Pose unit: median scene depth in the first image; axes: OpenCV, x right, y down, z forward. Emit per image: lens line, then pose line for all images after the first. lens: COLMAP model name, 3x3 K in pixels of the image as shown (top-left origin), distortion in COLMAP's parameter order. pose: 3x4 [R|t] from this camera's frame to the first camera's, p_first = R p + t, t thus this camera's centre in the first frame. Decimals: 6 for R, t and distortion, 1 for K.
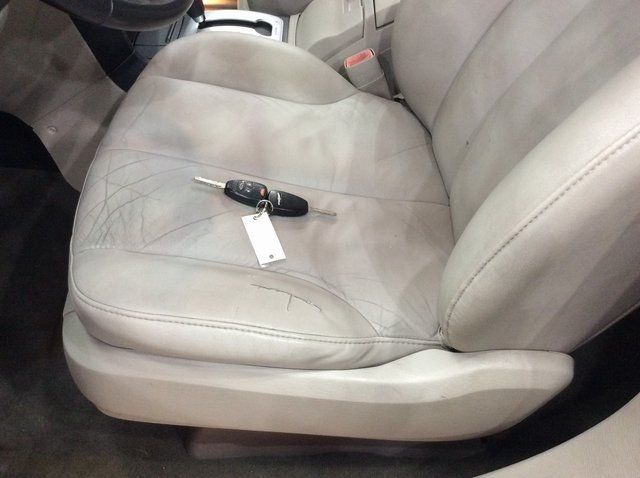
lens RADIAL K [[582.6, 0, 323.9], [0, 582.6, 236.0], [0, 0, 1]] dist [0.115101, -0.205300]
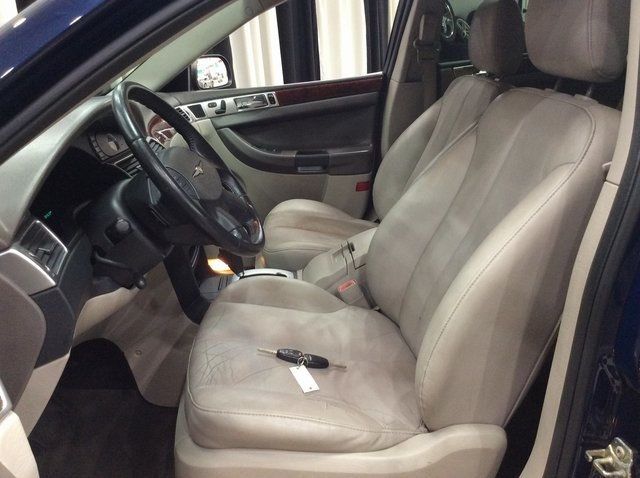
lens RADIAL K [[582.6, 0, 323.9], [0, 582.6, 236.0], [0, 0, 1]] dist [0.115101, -0.205300]
pose [[0.995640, -0.069134, 0.062629, -0.106551], [0.090318, 0.882379, -0.461789, 0.351204], [-0.023337, 0.465432, 0.884776, -0.529178]]
